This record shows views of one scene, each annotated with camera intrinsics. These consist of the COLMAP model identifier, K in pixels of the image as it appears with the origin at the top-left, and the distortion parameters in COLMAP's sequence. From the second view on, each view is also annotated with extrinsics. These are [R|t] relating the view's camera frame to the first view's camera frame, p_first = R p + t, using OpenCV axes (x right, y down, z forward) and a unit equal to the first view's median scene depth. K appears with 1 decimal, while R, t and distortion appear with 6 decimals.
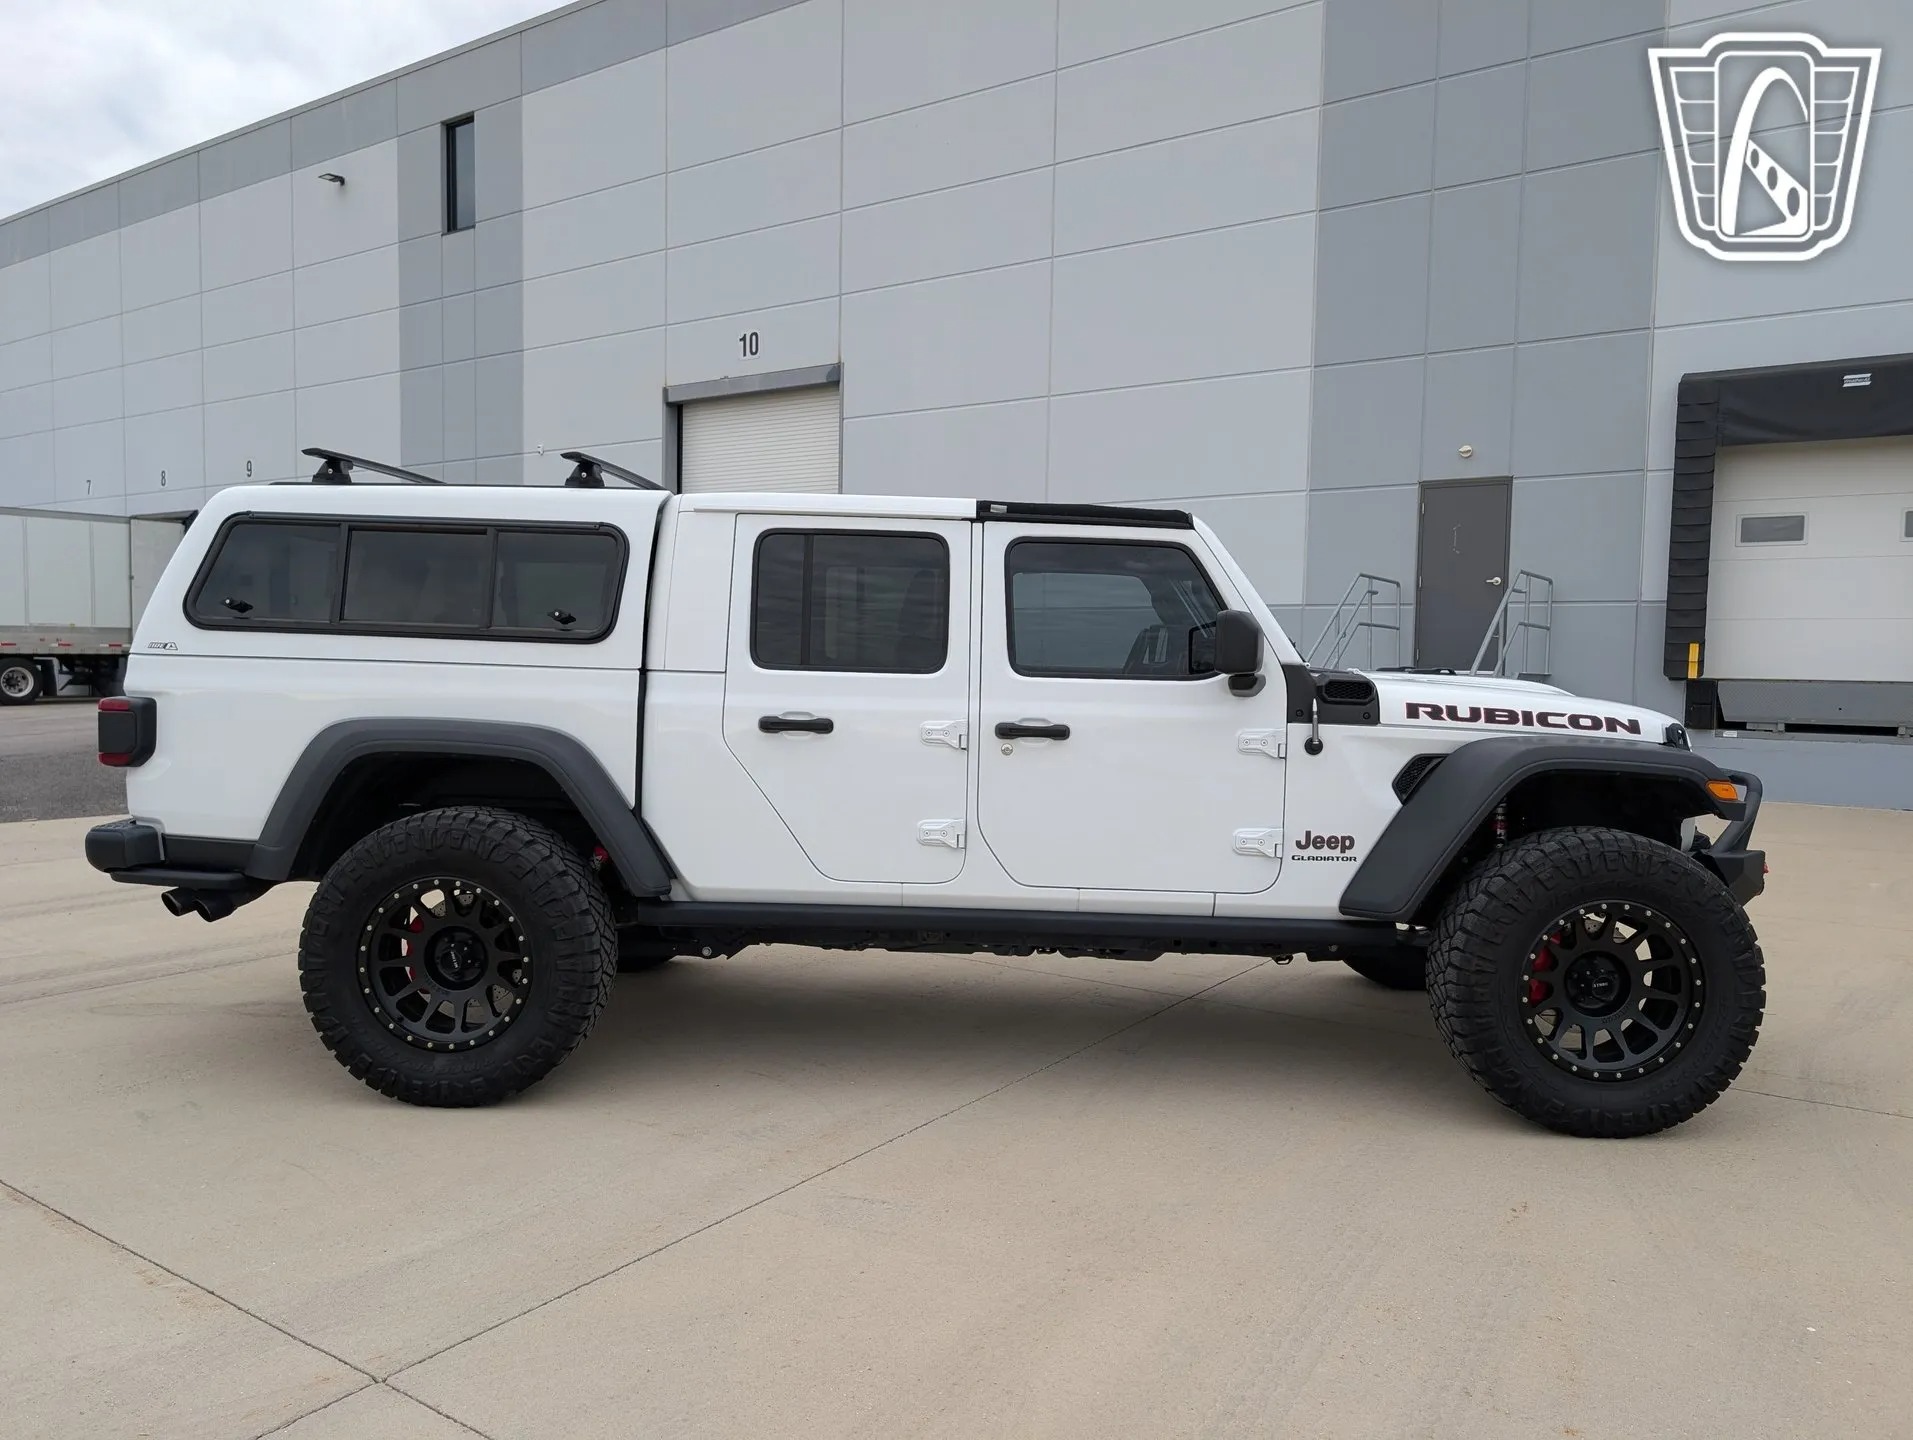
lens RADIAL K [[1391.9, 0, 952.7], [0, 1391.9, 742.4], [0, 0, 1]] dist [0.011516, -0.003751]
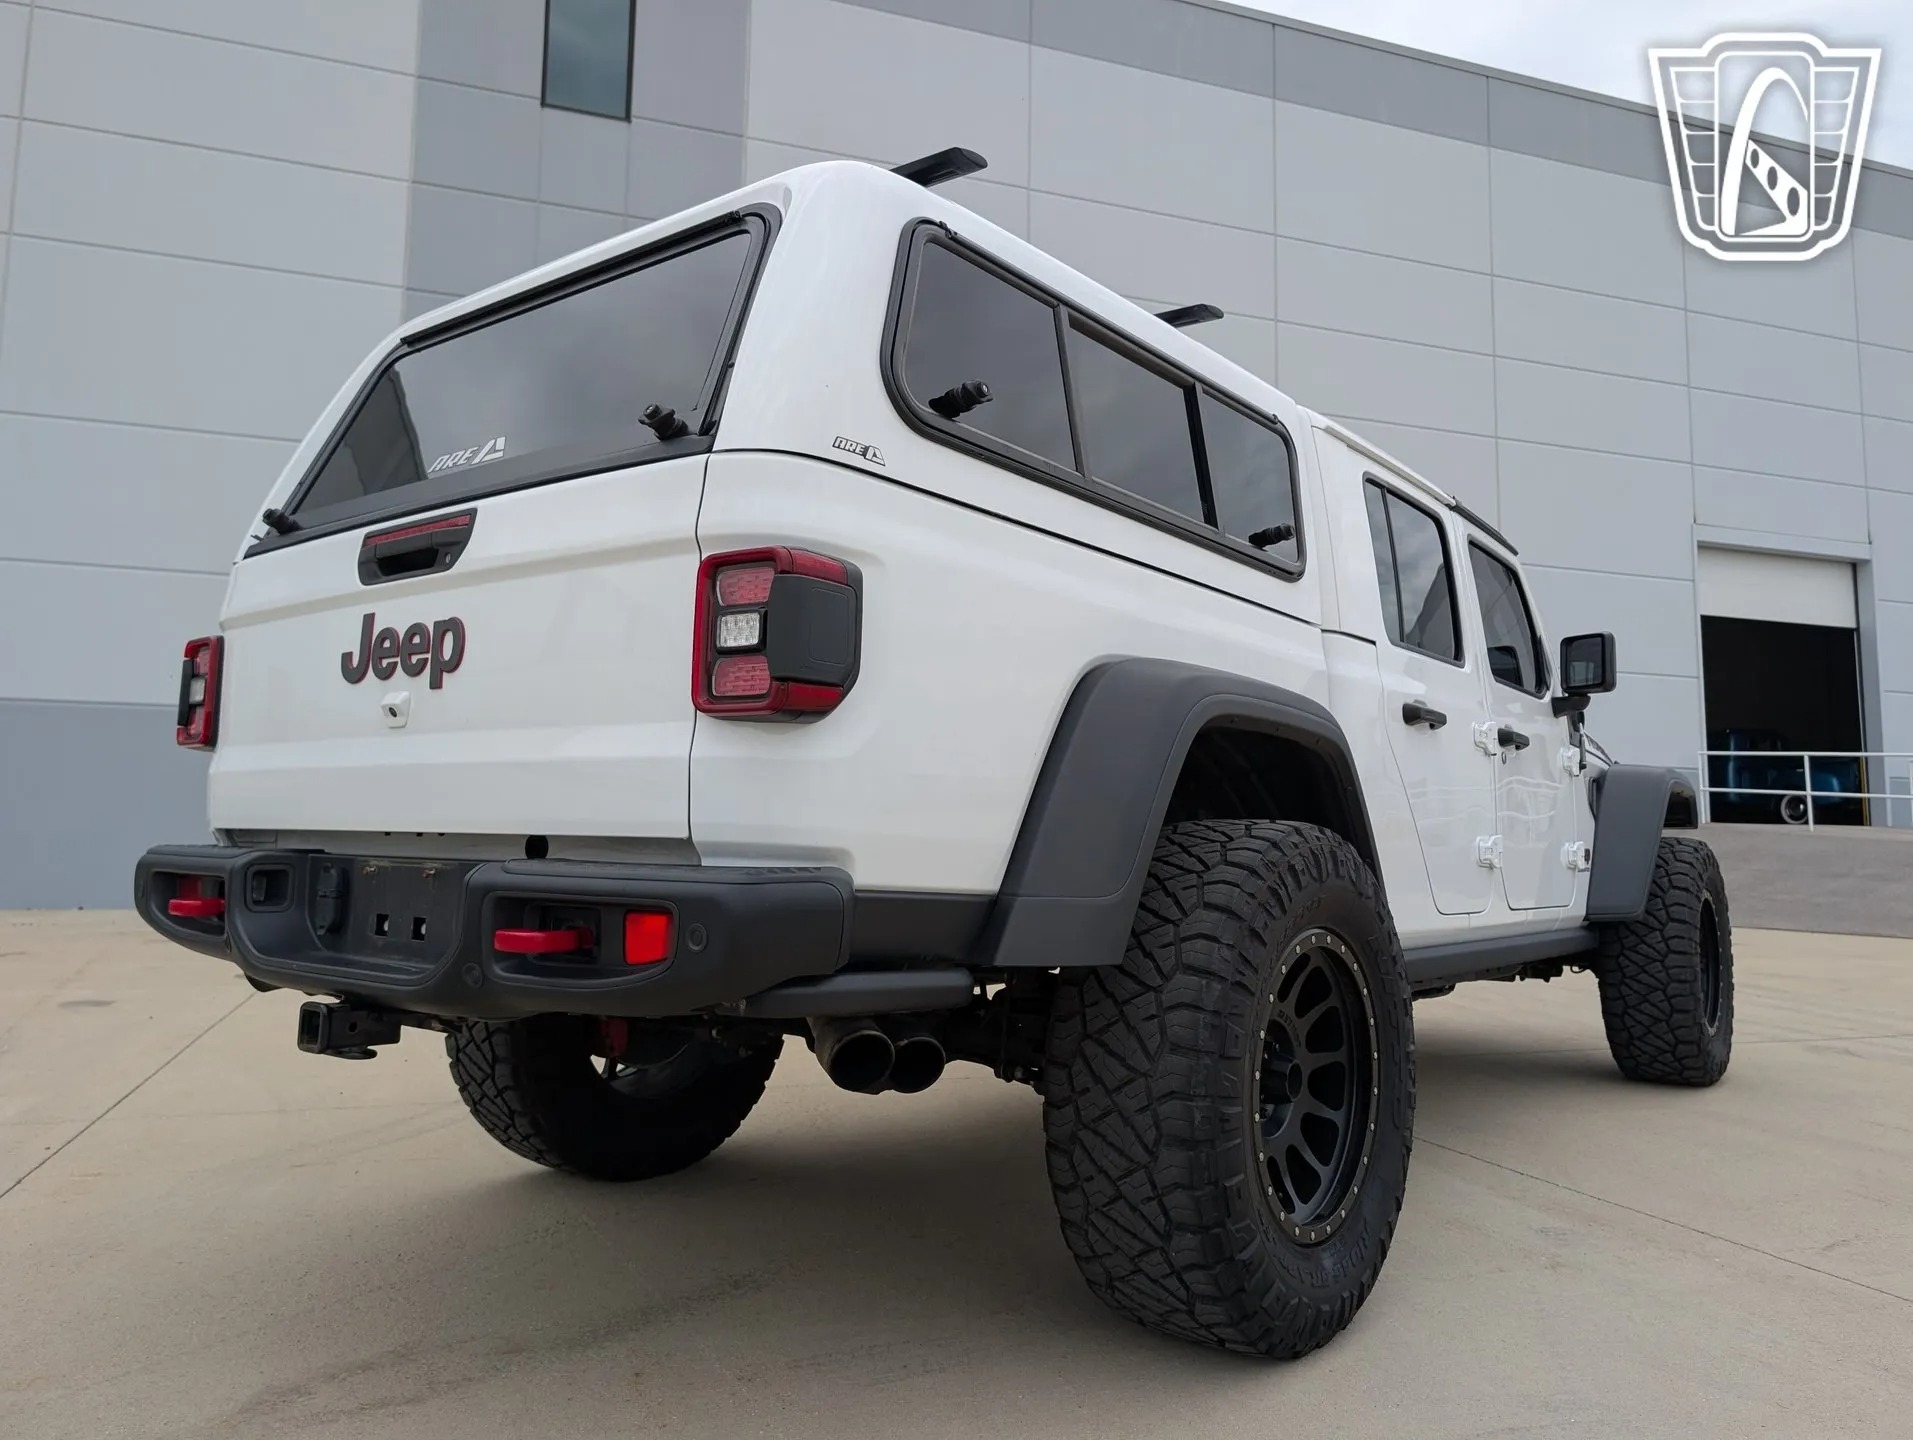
lens RADIAL K [[1382.8, 0, 962.8], [0, 1382.8, 678.7], [0, 0, 1]] dist [0.009264, -0.003524]
pose [[0.585513, 0.084661, 0.806230, -0.905993], [0.042793, 0.989917, -0.135028, 0.061717], [-0.809533, 0.113561, 0.575987, 0.750646]]
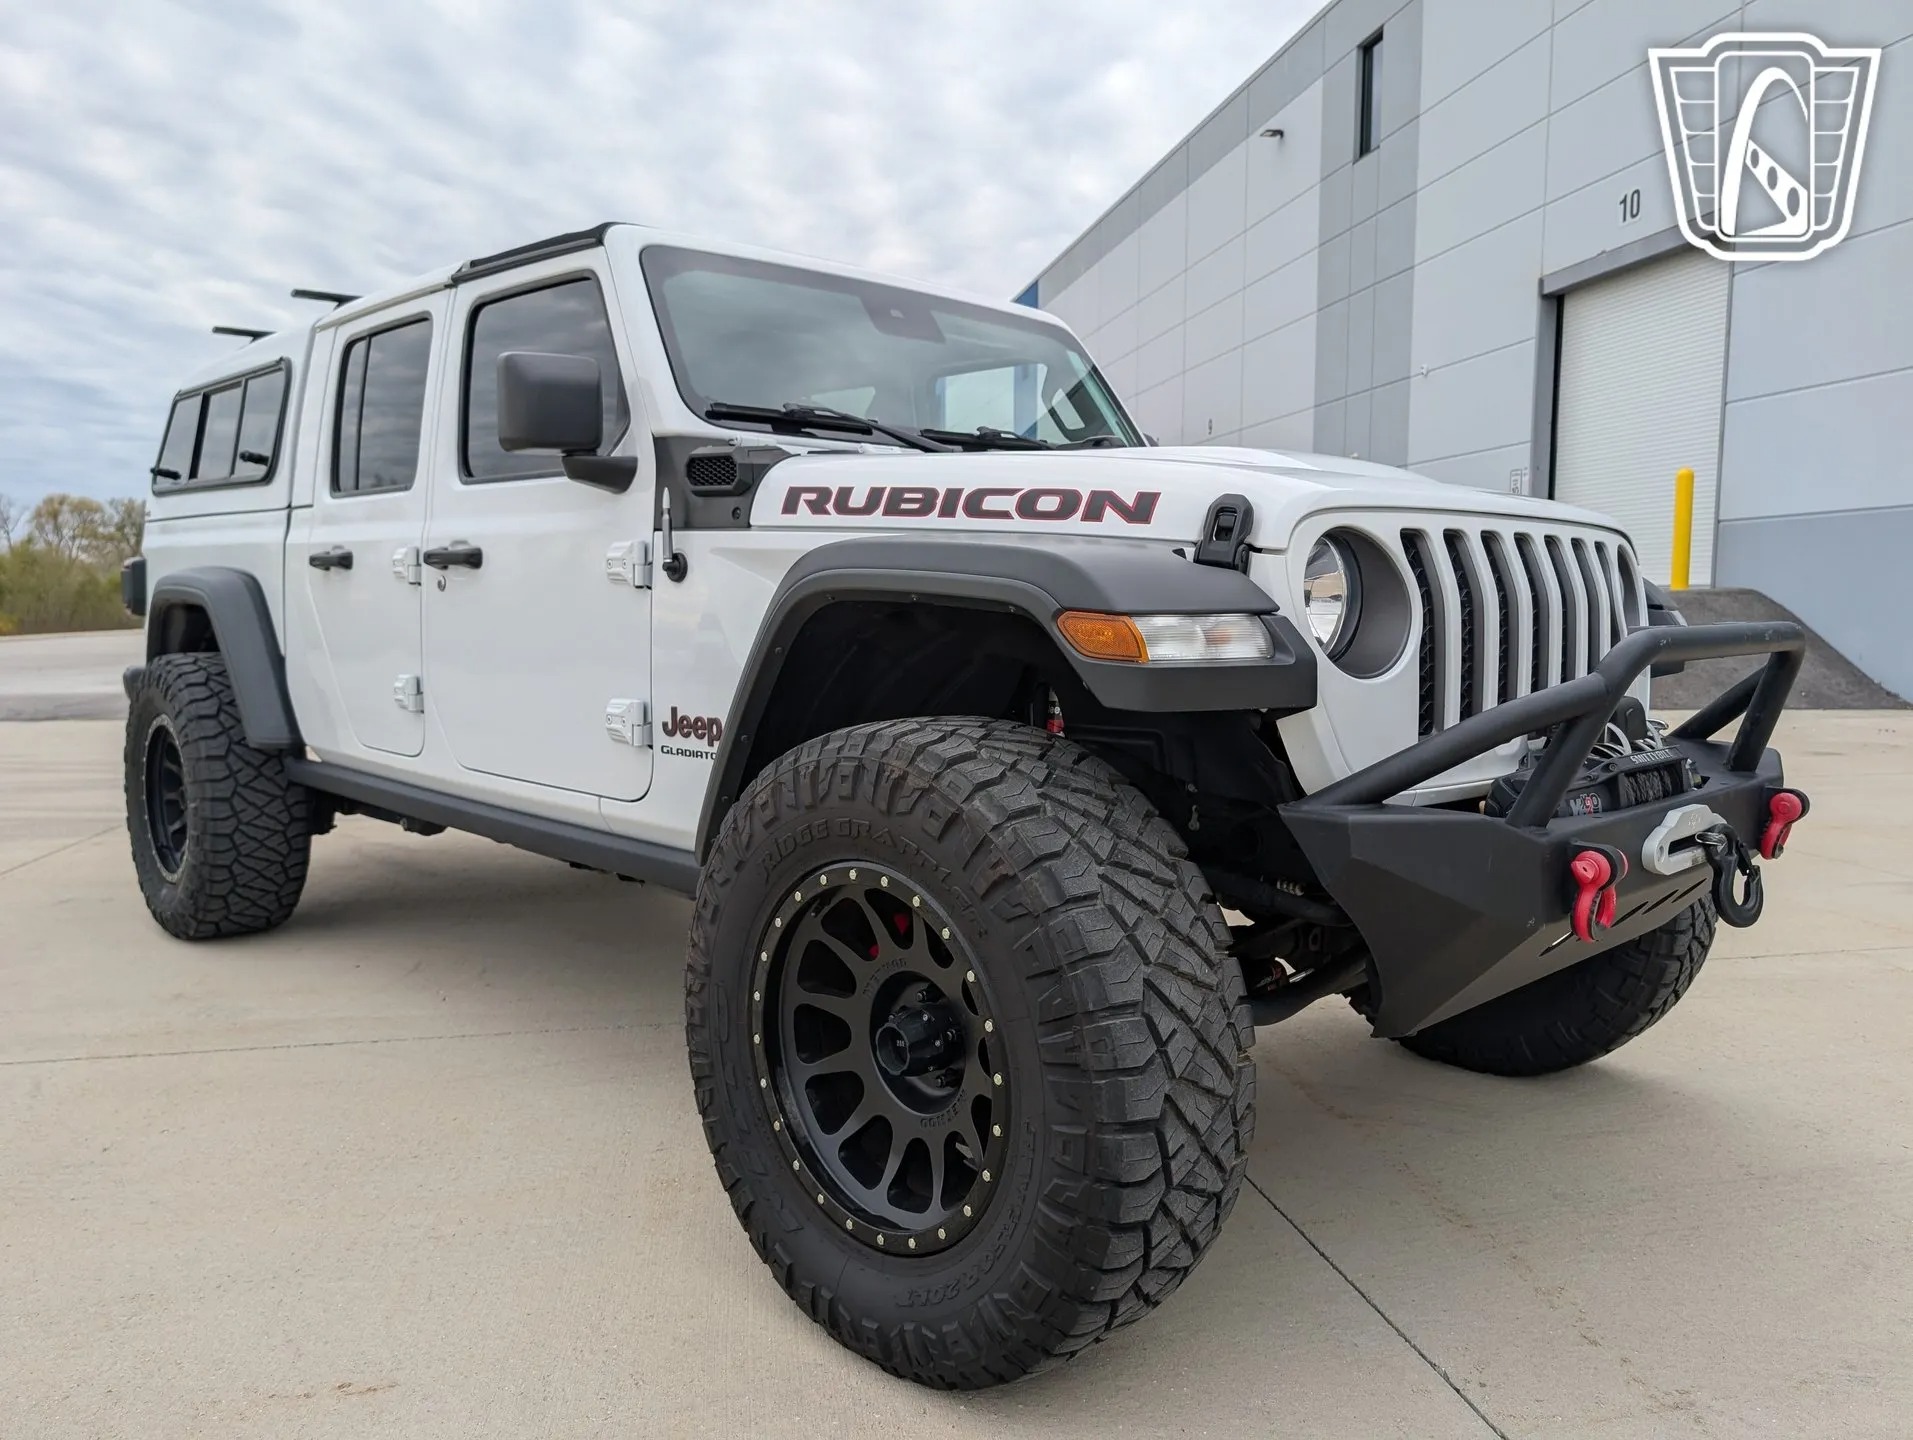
lens RADIAL K [[1389.6, 0, 969.9], [0, 1389.6, 716.1], [0, 0, 1]] dist [0.017588, -0.004368]
pose [[0.722211, 0.044307, -0.690253, 0.771820], [-0.036944, 0.998993, 0.025469, 0.047123], [0.690686, 0.007107, 0.723120, 0.645225]]
